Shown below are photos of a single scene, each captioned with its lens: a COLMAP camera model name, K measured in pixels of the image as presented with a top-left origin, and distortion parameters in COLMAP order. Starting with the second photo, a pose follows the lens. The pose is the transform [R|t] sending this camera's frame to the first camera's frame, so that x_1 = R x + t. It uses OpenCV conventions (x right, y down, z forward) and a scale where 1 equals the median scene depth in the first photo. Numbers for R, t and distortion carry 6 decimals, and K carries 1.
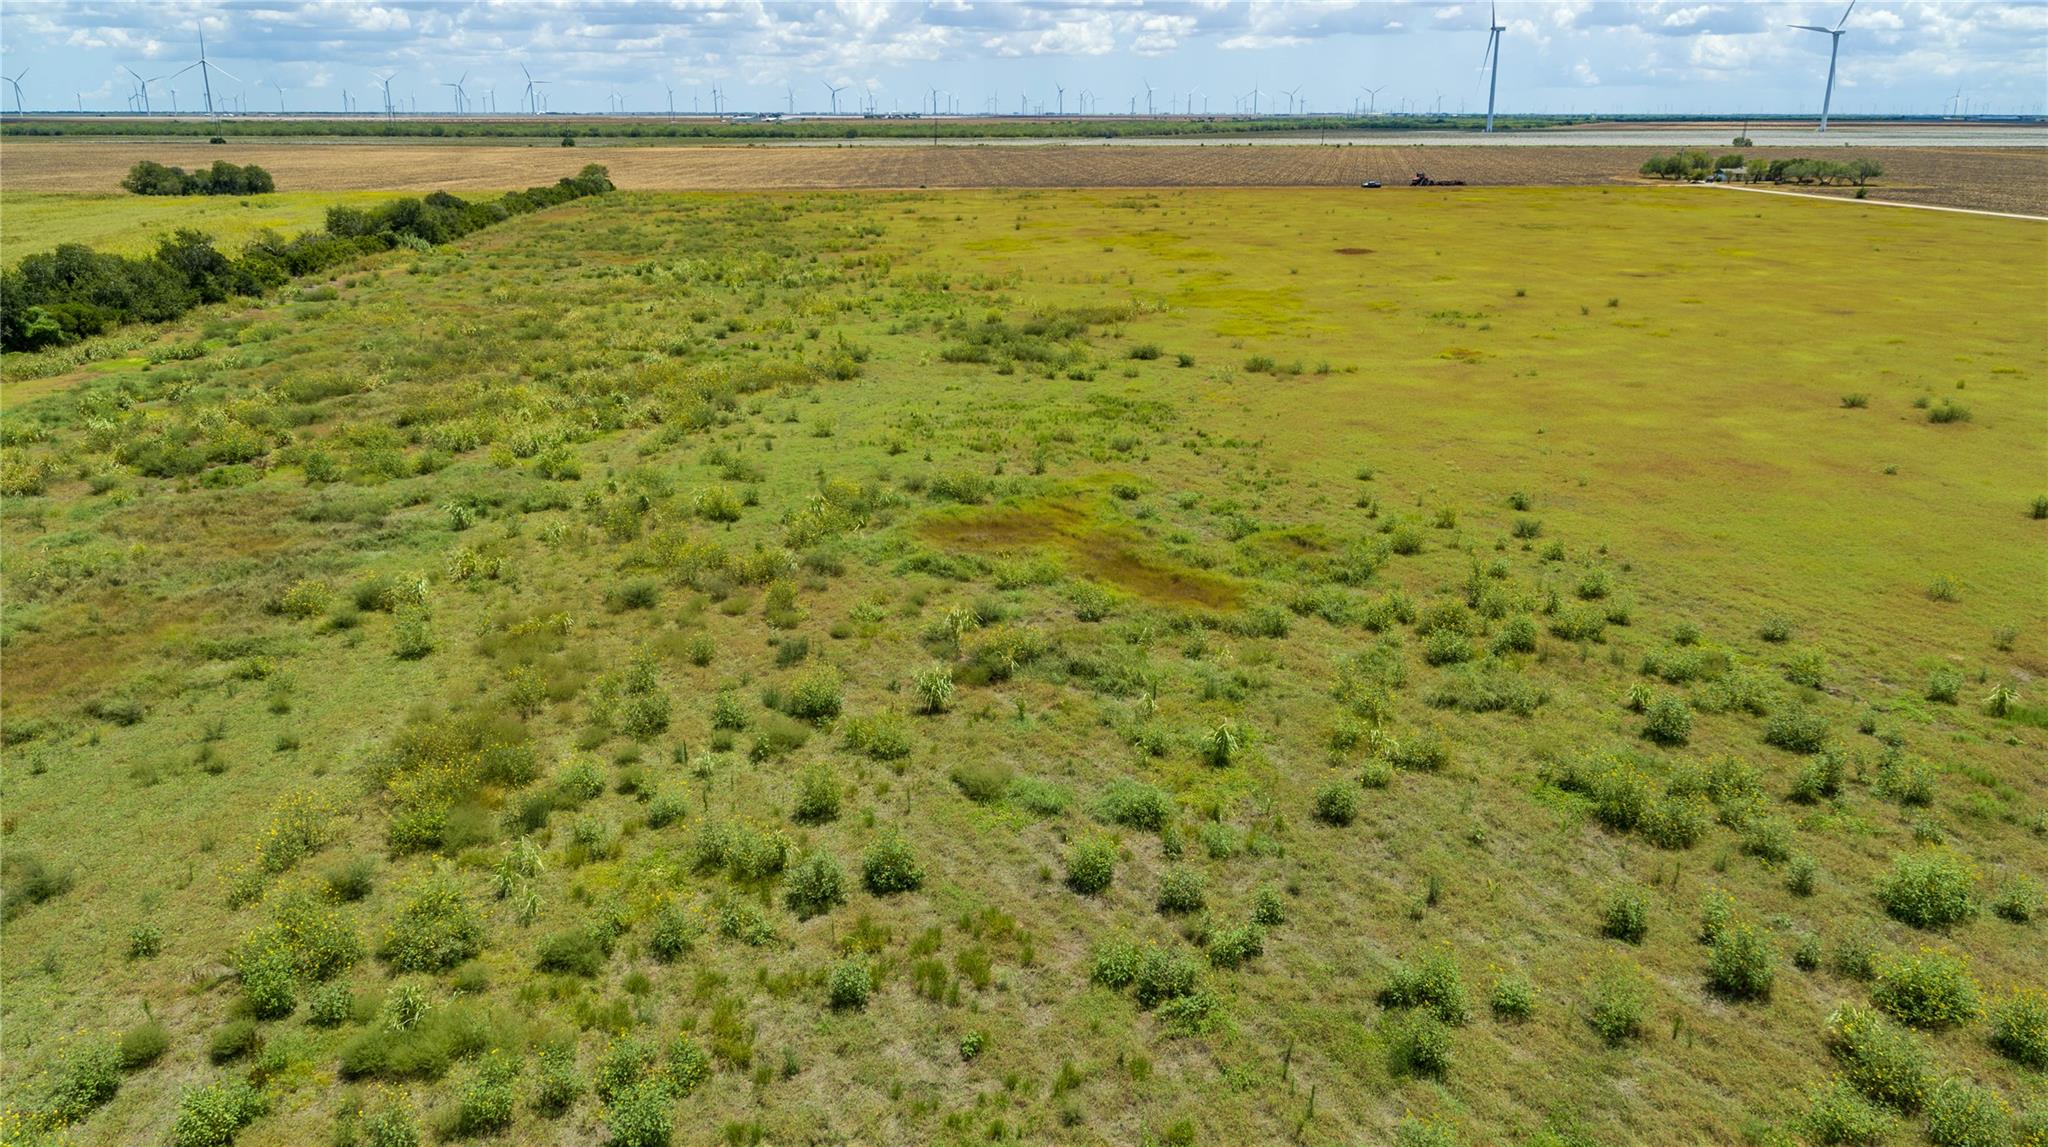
lens RADIAL K [[1504.8, 0, 1025.2], [0, 1504.8, 590.0], [0, 0, 1]] dist [0.004230, -0.007528]
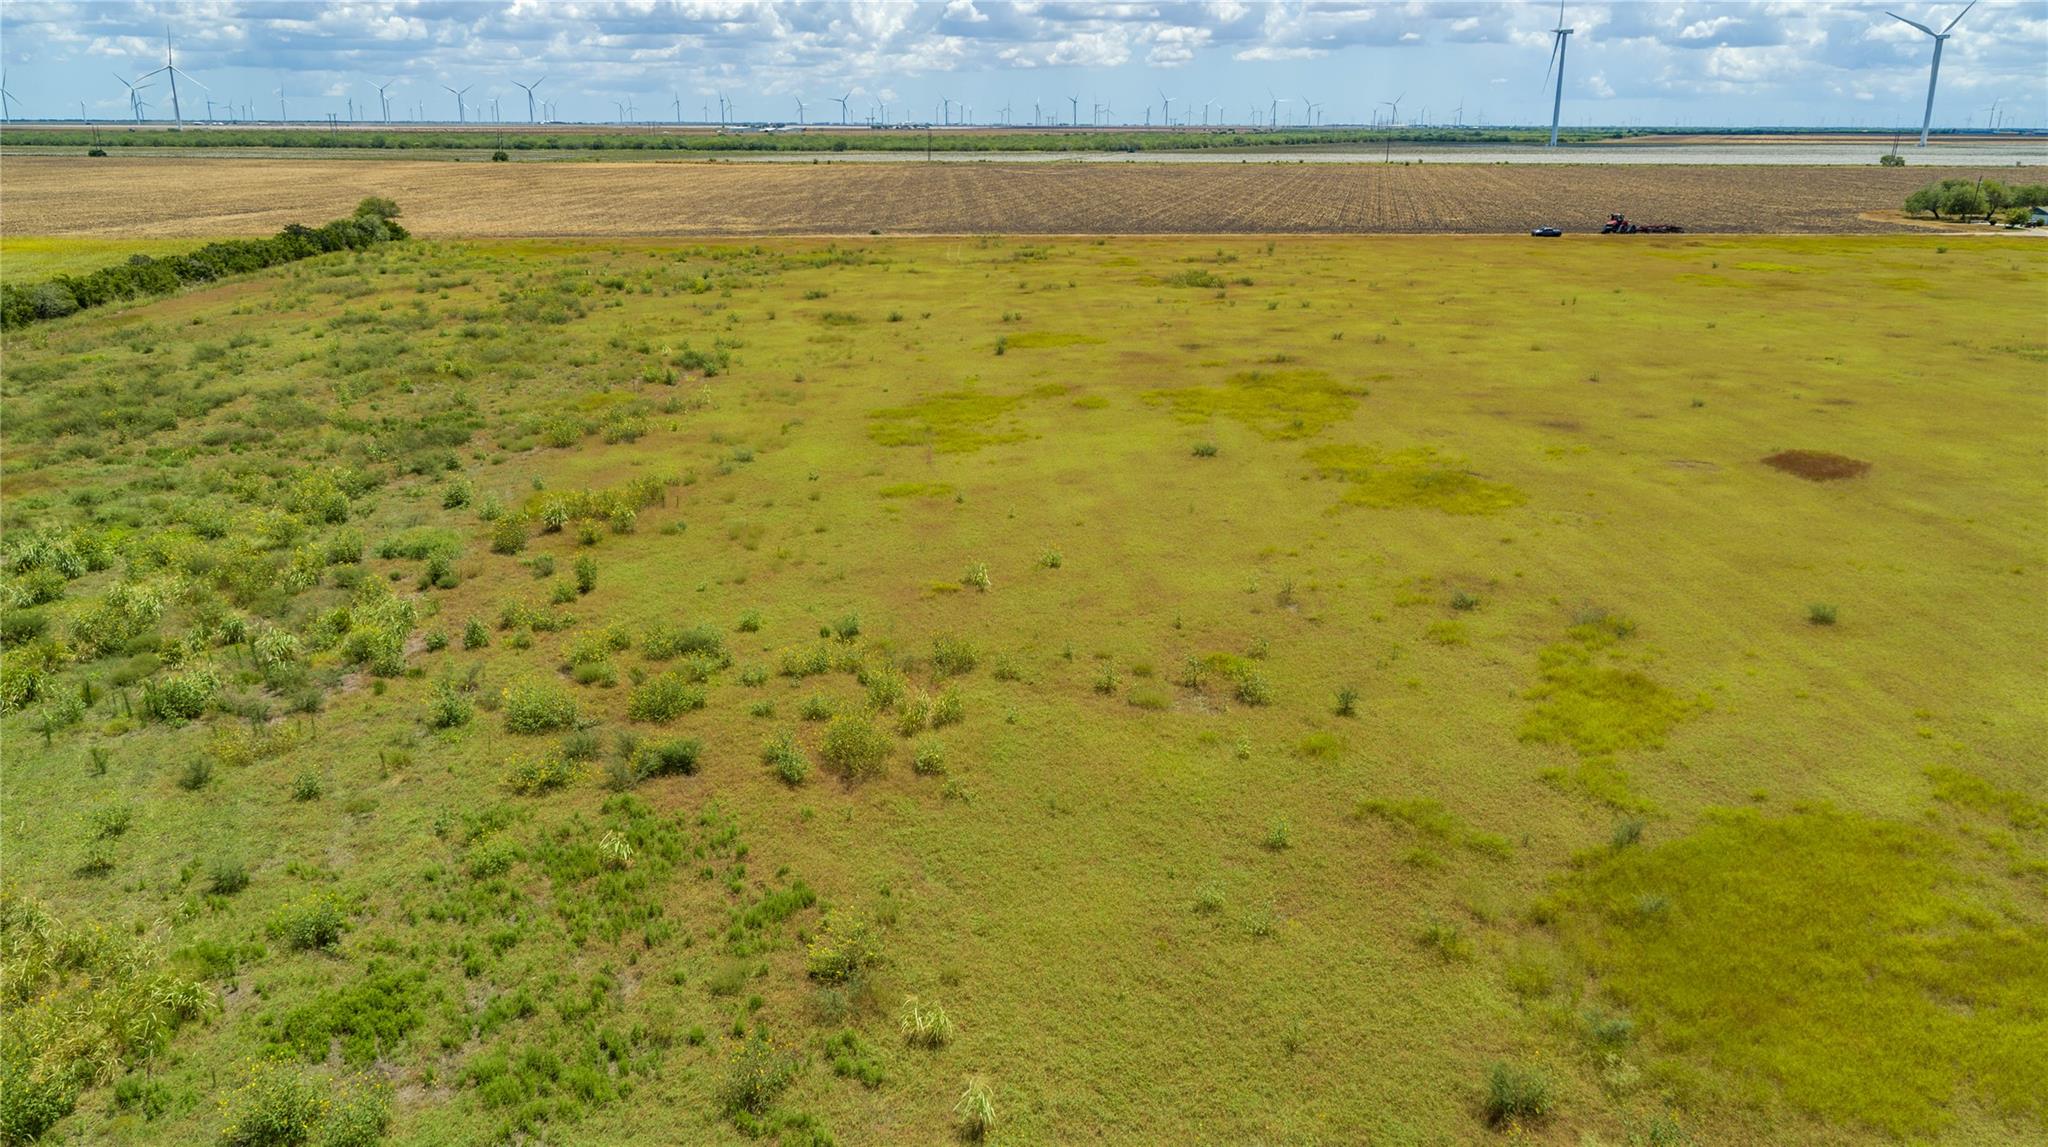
lens RADIAL K [[1504.8, 0, 1027.4], [0, 1504.8, 579.8], [0, 0, 1]] dist [0.004230, -0.007528]
pose [[0.999965, 0.004783, -0.006810, 0.001561], [-0.004868, 0.999910, -0.012515, -0.029421], [0.006749, 0.012548, 0.999898, 0.092827]]
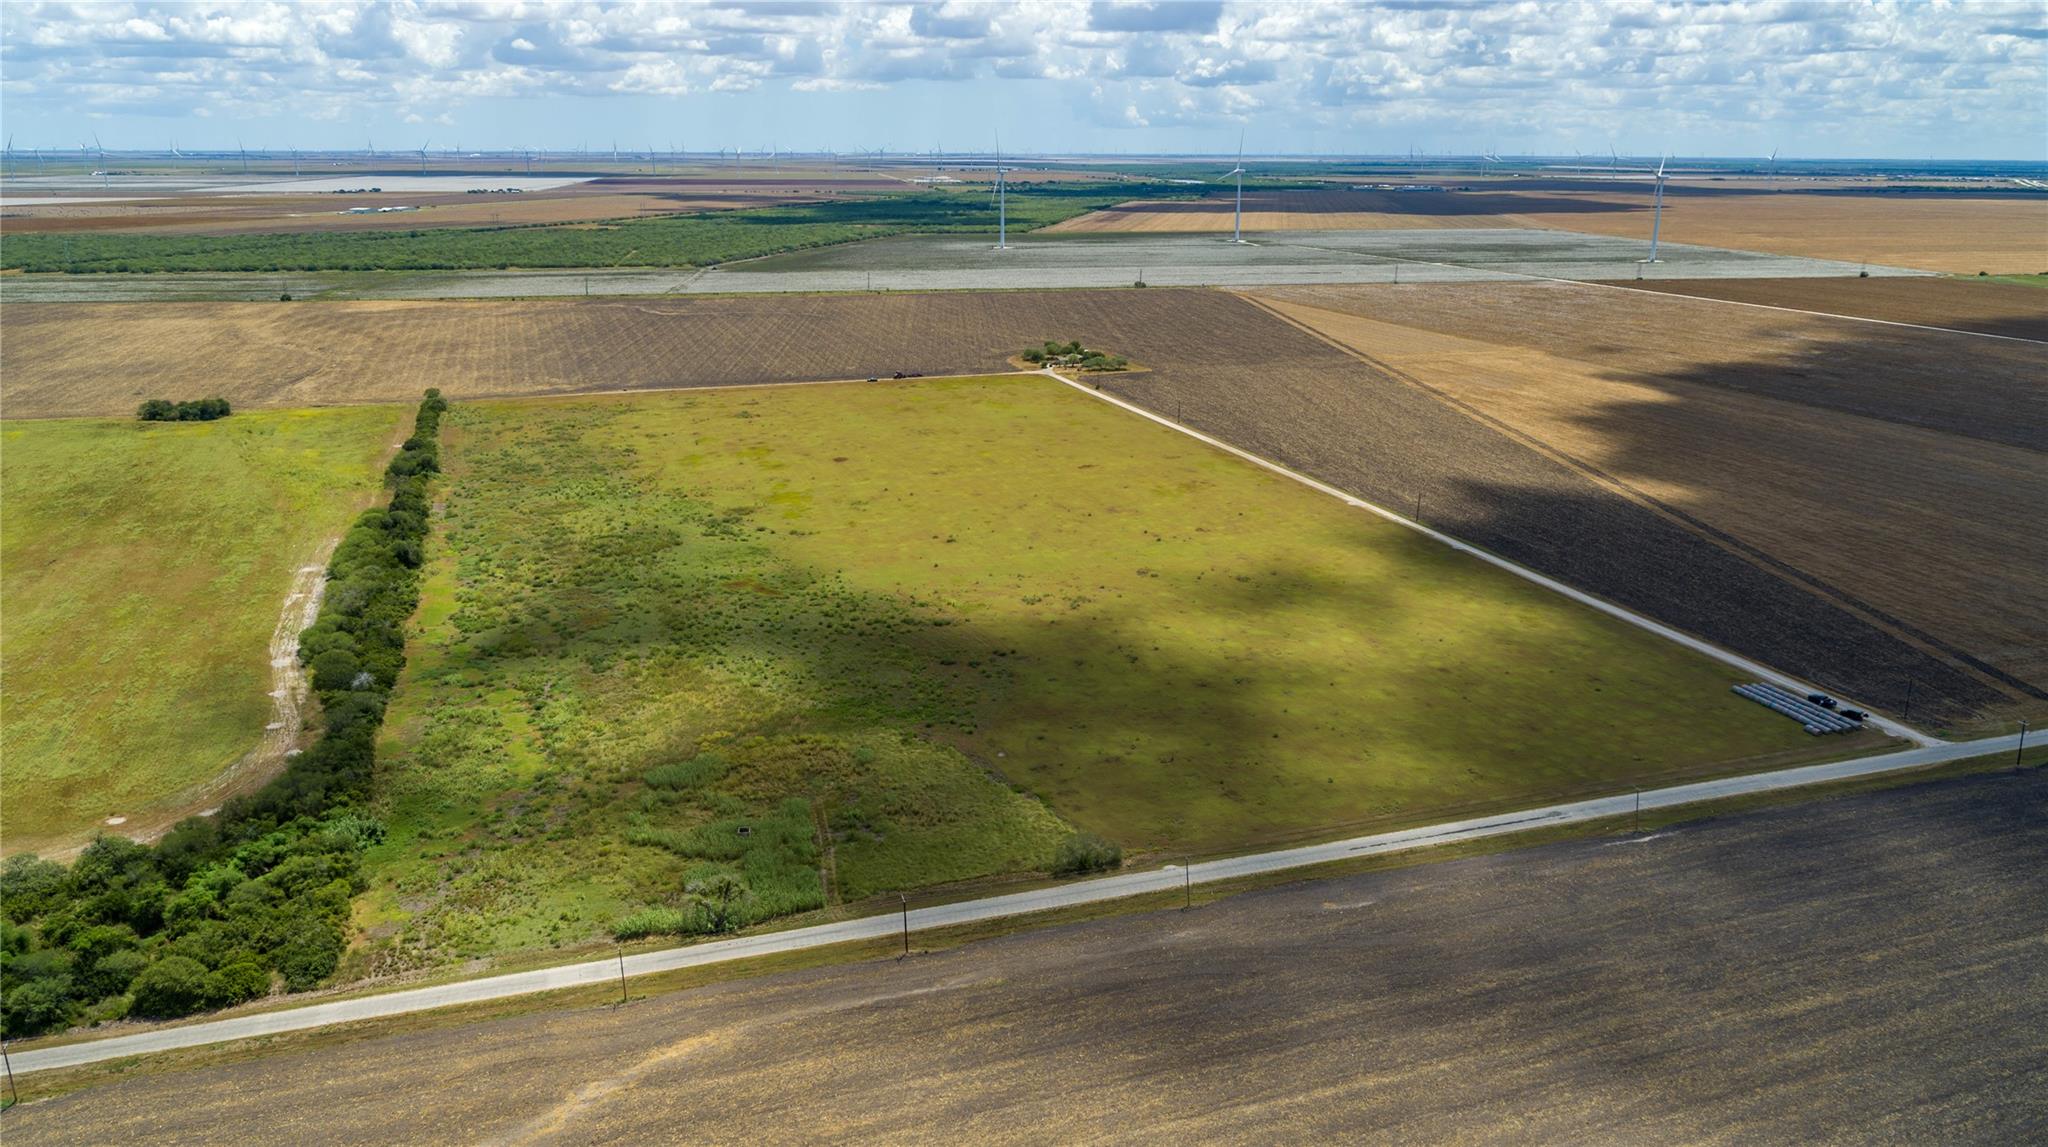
lens RADIAL K [[1504.8, 0, 1027.9], [0, 1504.8, 557.2], [0, 0, 1]] dist [0.004230, -0.007528]
pose [[0.965445, -0.071723, 0.250542, -0.018716], [0.081206, 0.996312, -0.027705, 0.005048], [-0.247631, 0.047093, 0.967709, -0.234189]]
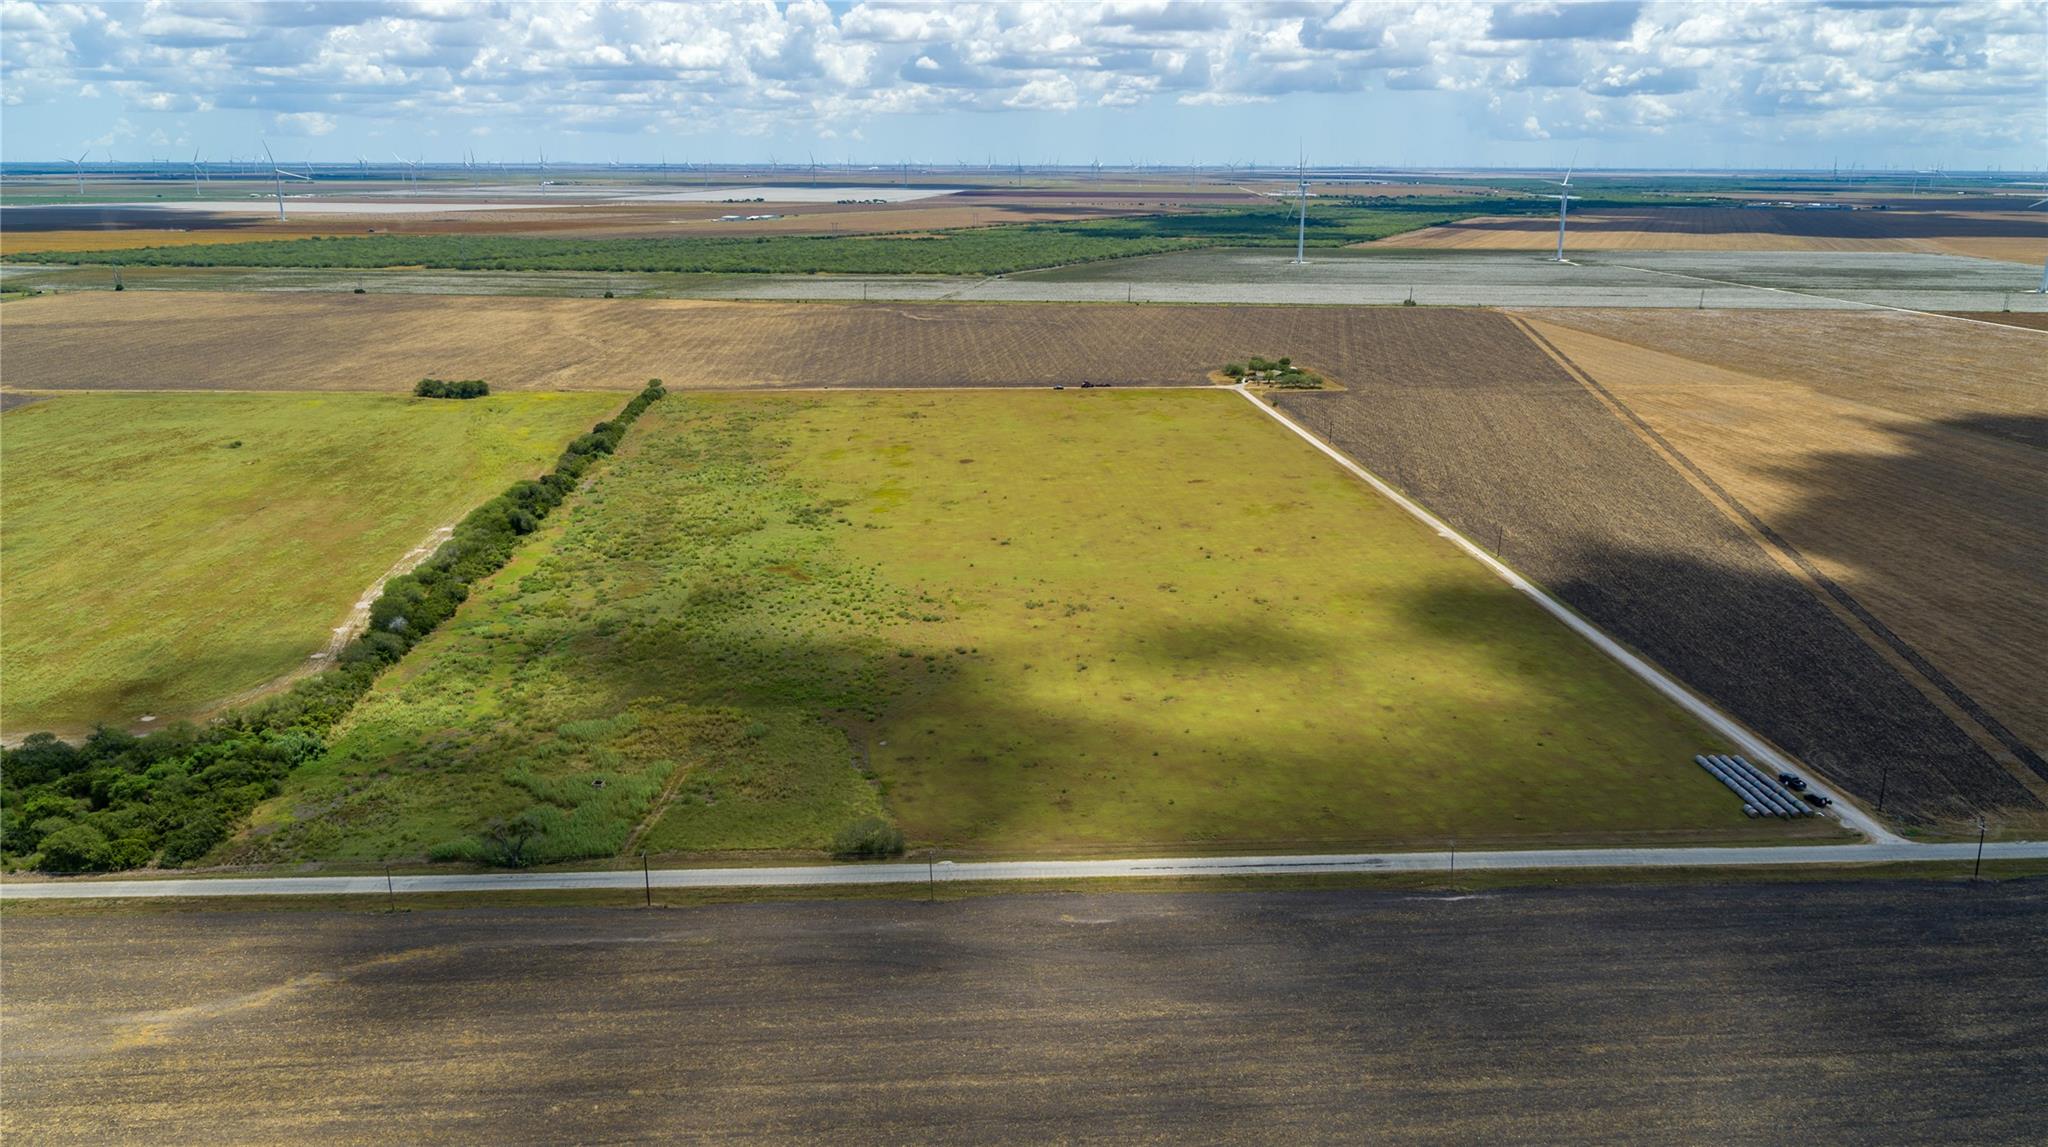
lens RADIAL K [[1504.8, 0, 981.4], [0, 1504.8, 543.8], [0, 0, 1]] dist [0.004230, -0.007528]
pose [[0.999877, 0.000914, -0.015665, 0.044509], [-0.001776, 0.998480, -0.055093, 0.009398], [0.015591, 0.055114, 0.998358, -0.247595]]
